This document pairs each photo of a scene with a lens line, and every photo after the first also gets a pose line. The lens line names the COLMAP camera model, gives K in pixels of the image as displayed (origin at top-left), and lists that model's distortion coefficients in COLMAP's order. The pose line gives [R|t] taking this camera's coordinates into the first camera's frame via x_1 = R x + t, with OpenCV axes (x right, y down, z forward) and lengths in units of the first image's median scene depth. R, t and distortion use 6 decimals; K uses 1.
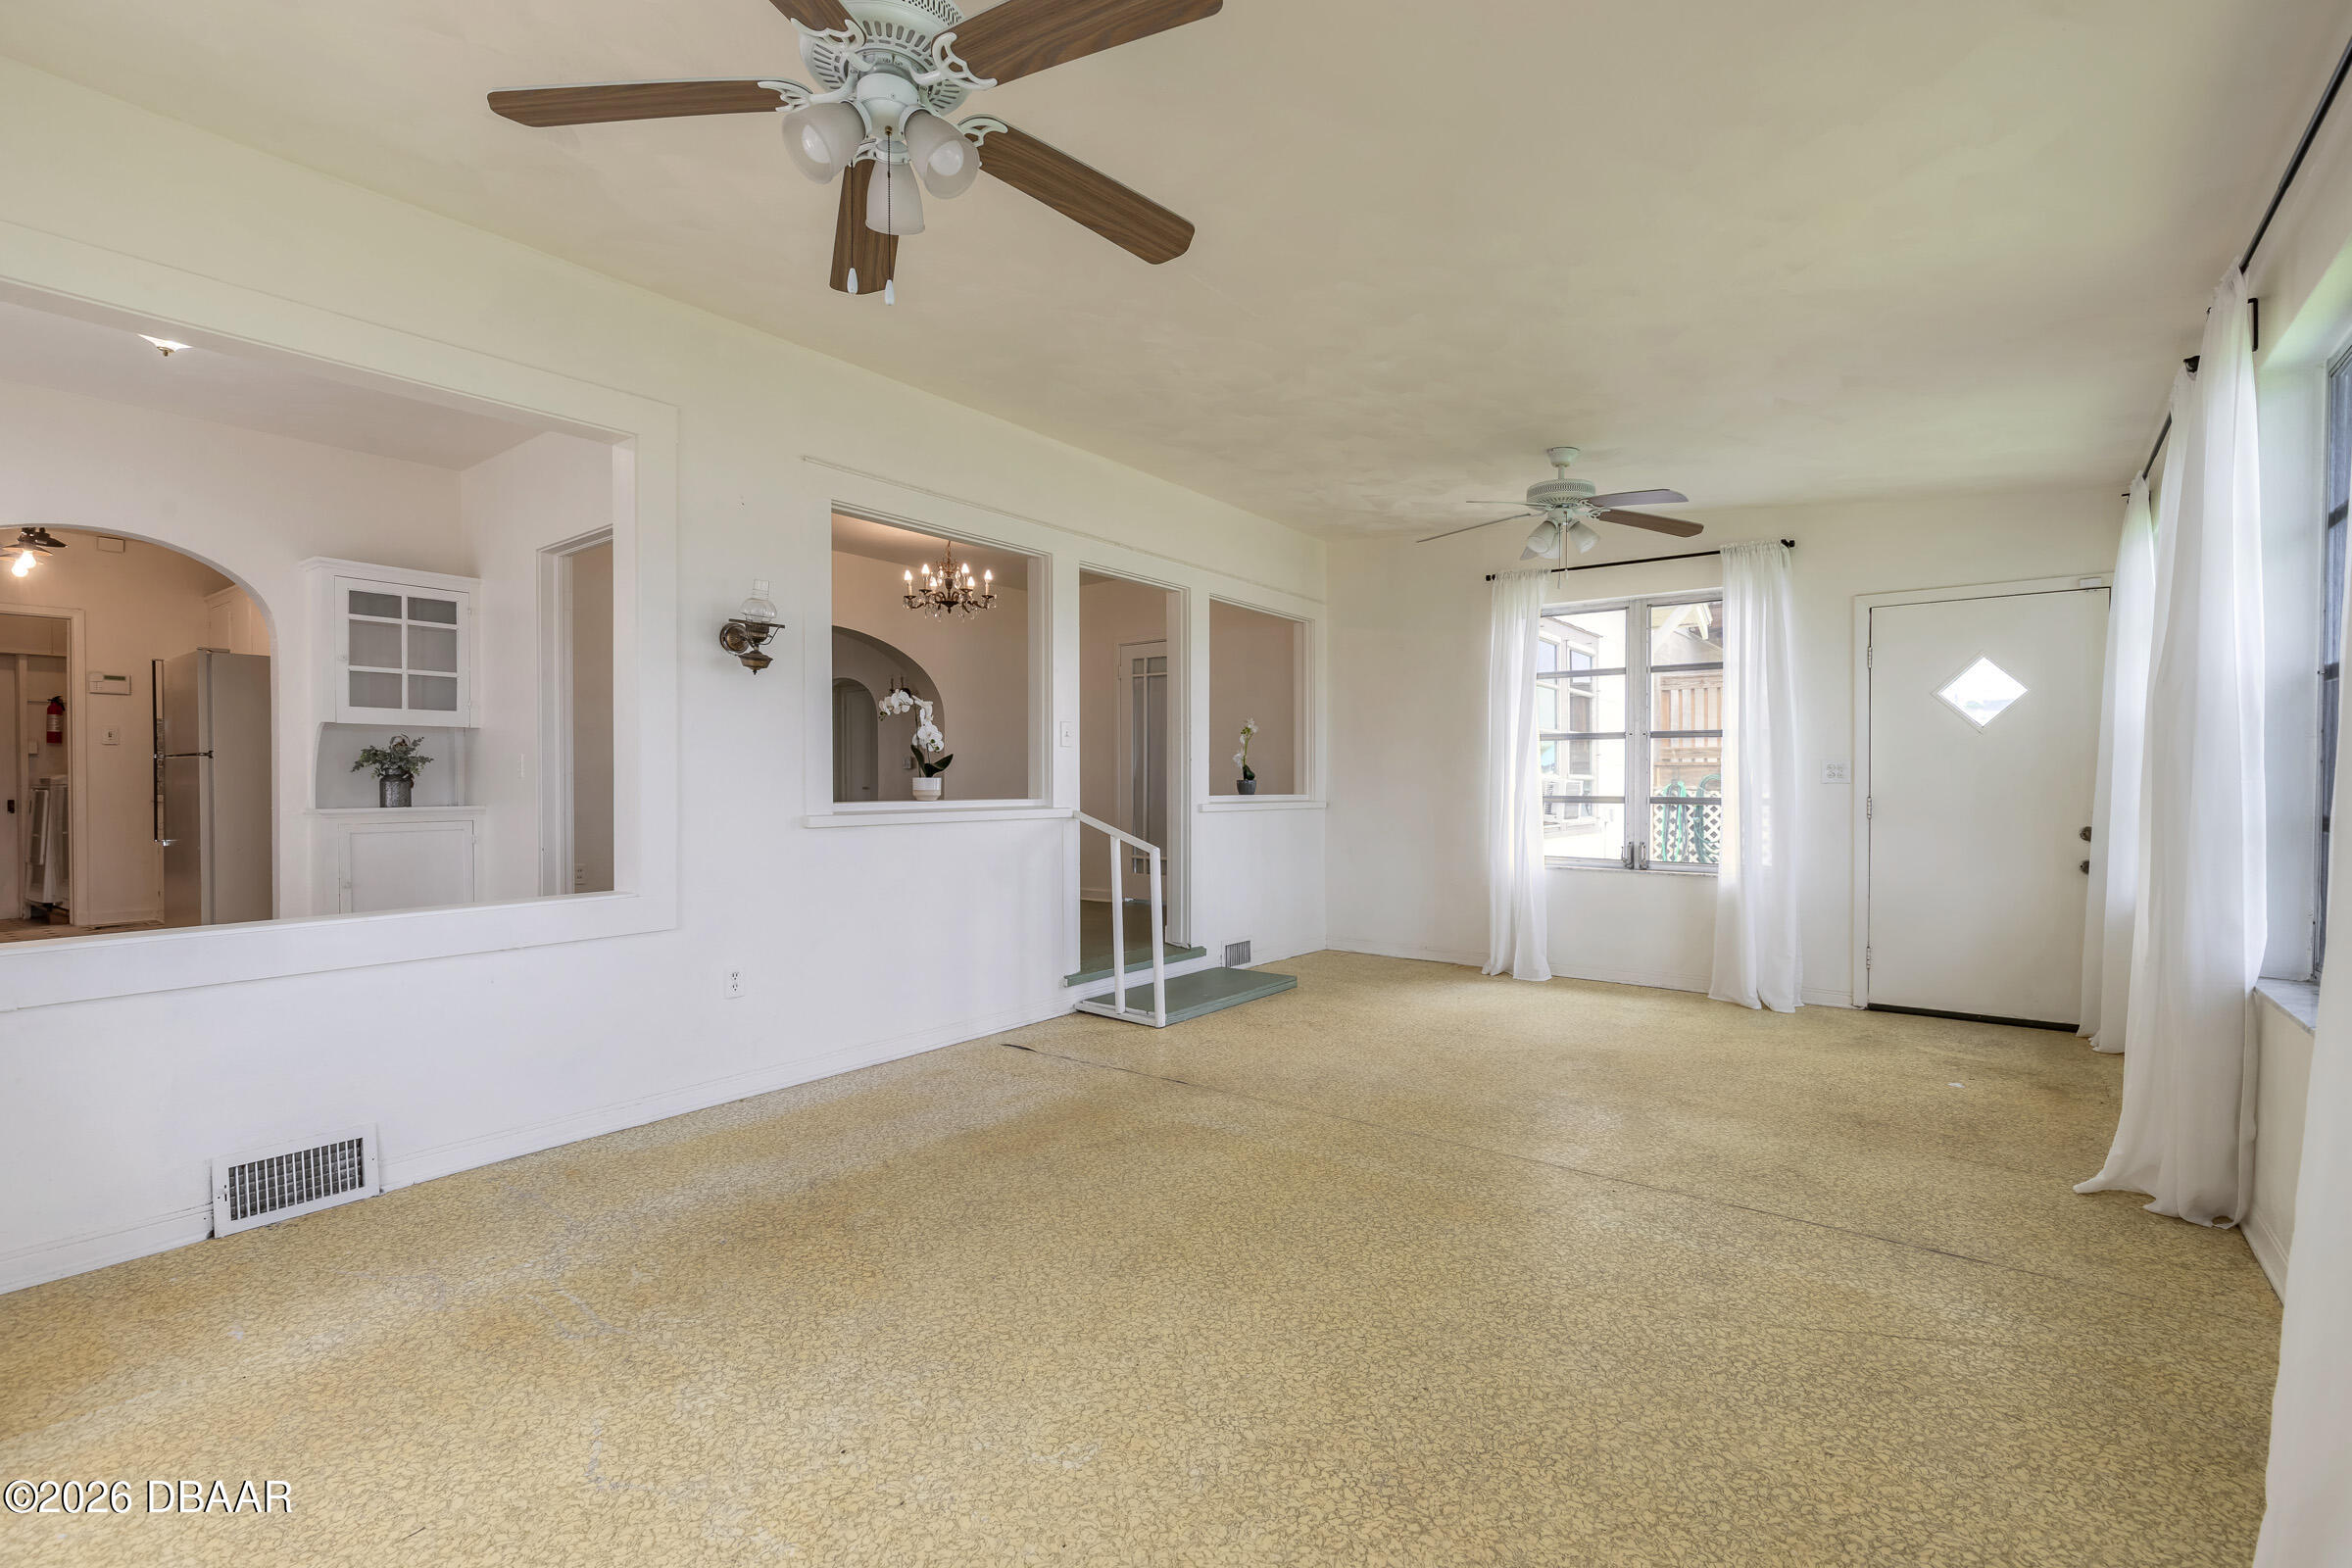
lens RADIAL K [[1063.7, 0, 1172.2], [0, 1063.7, 792.9], [0, 0, 1]] dist [-0.000056, -0.000192]
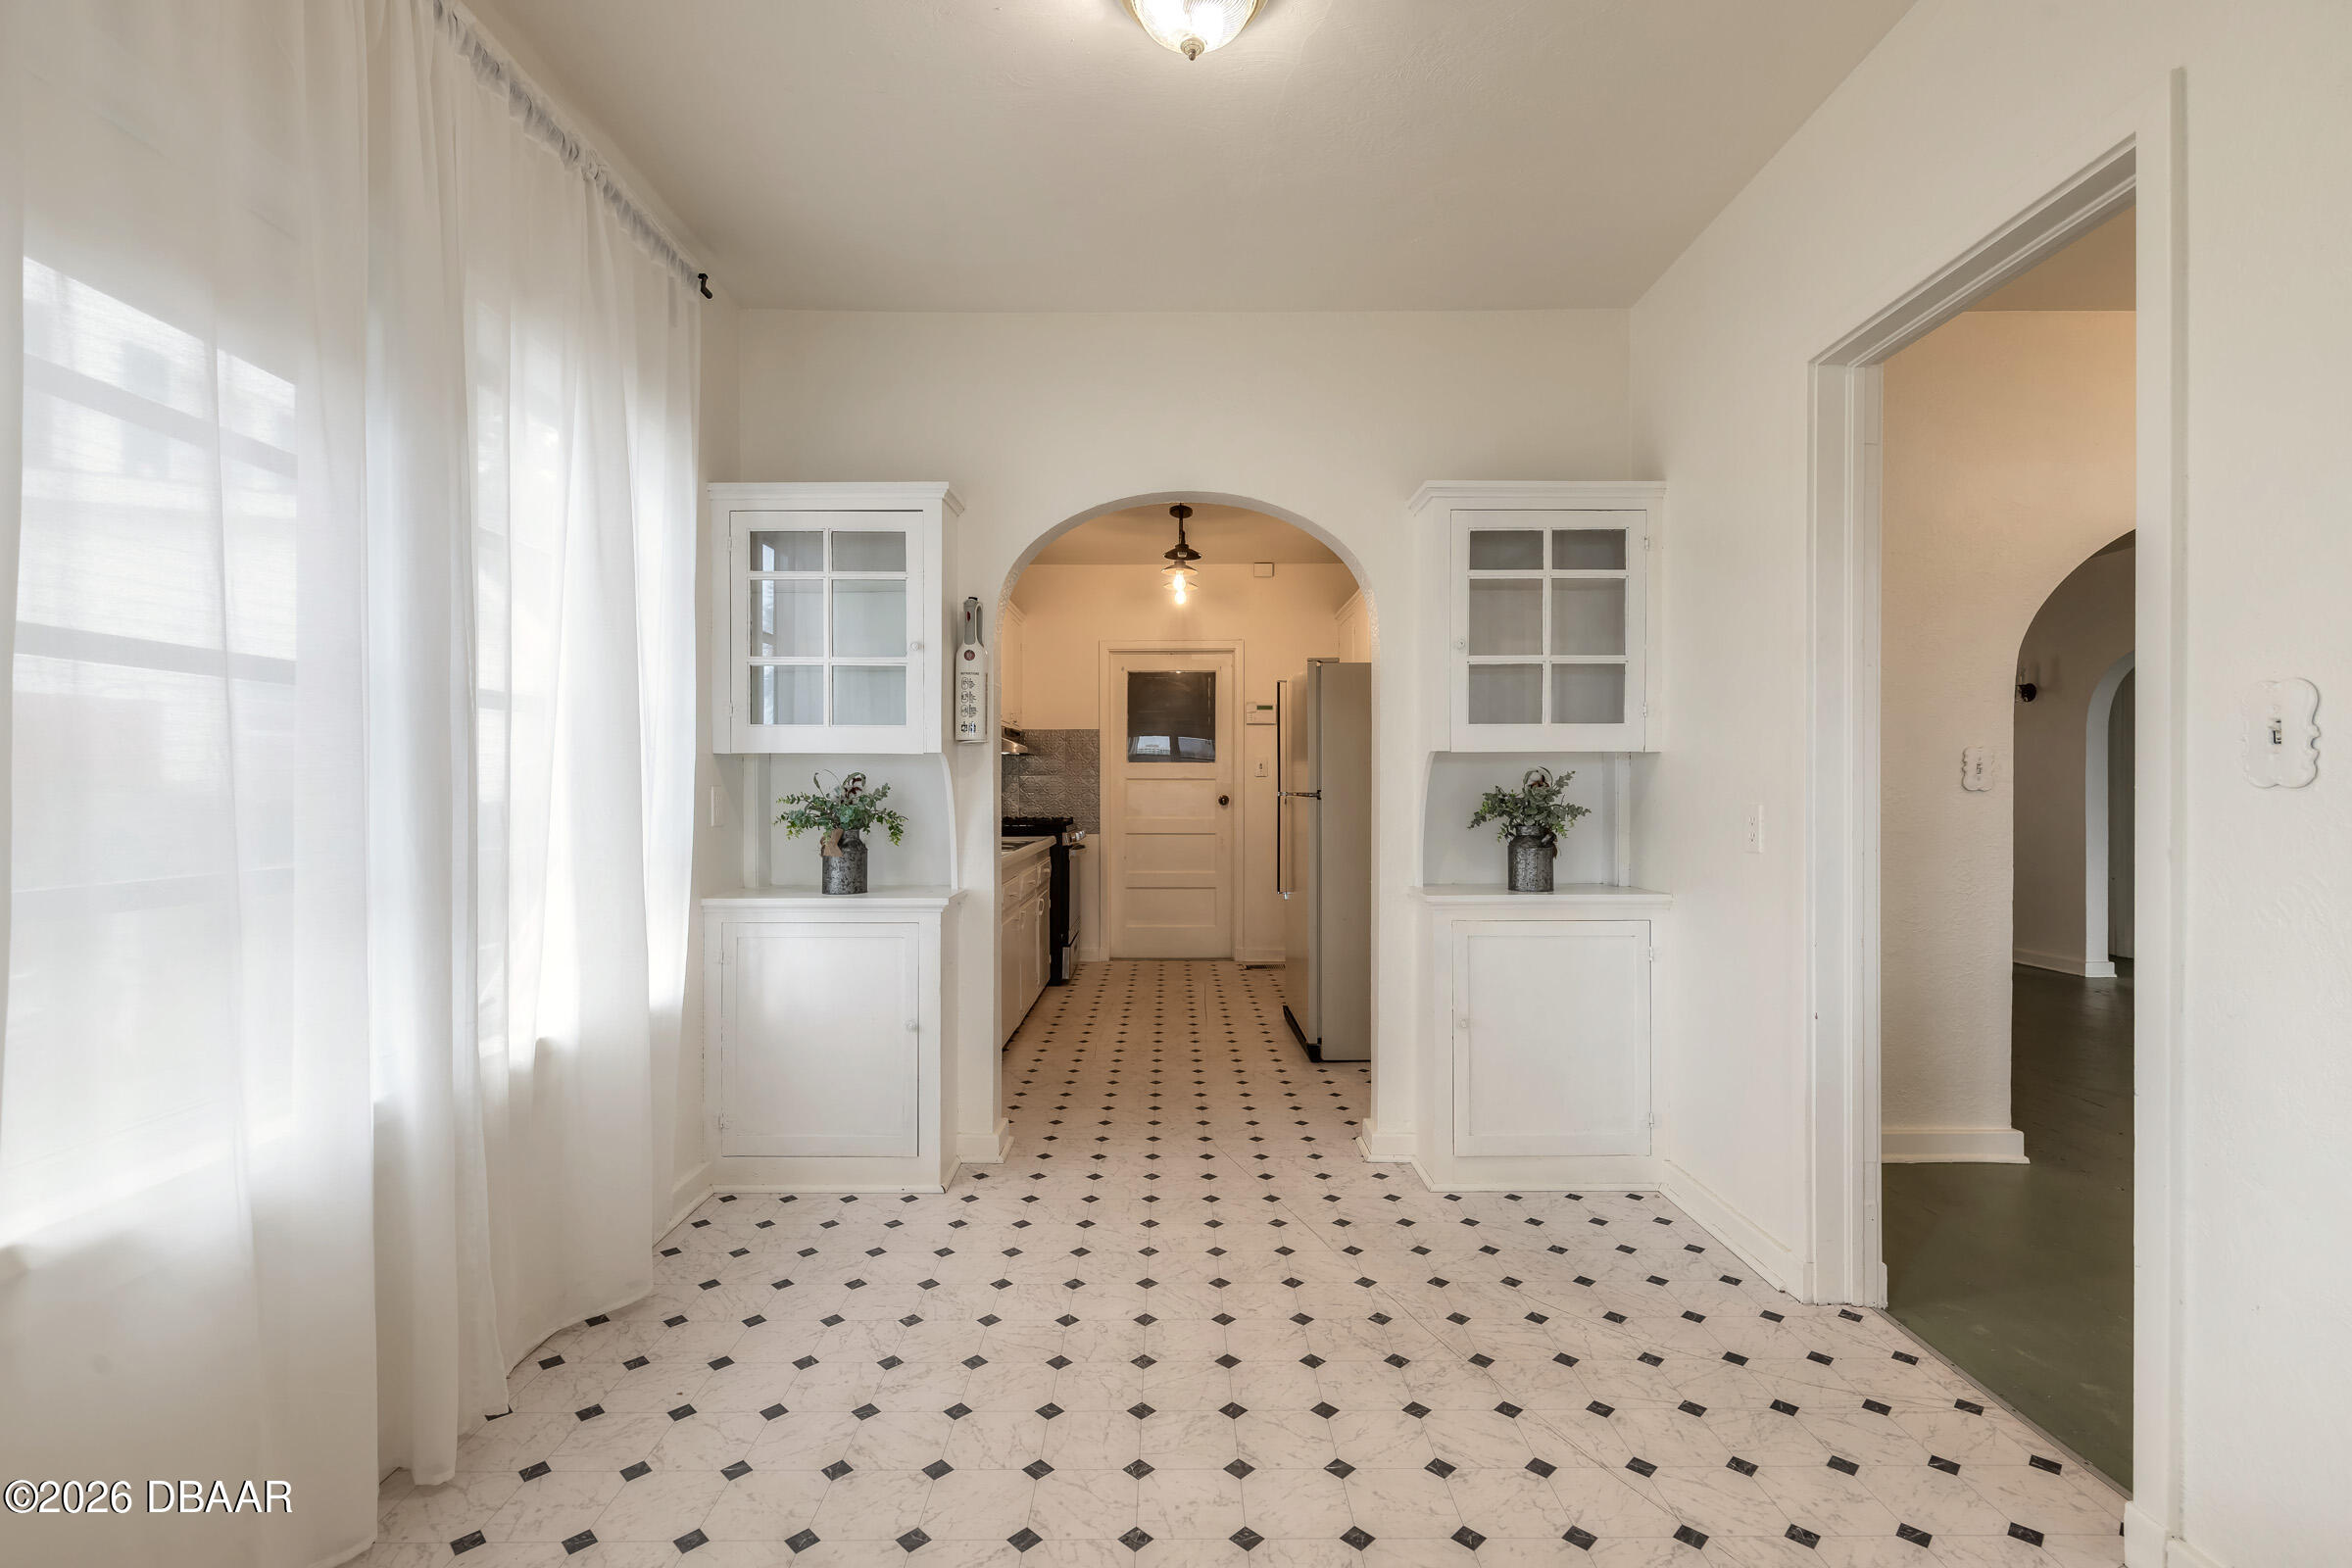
lens RADIAL K [[1063.7, 0, 1172.2], [0, 1063.7, 792.9], [0, 0, 1]] dist [-0.000056, -0.000192]
pose [[0.603031, 0.002290, -0.797714, -0.377854], [-0.007260, 0.999970, -0.002617, -0.037880], [0.797685, 0.007370, 0.603030, 0.482519]]
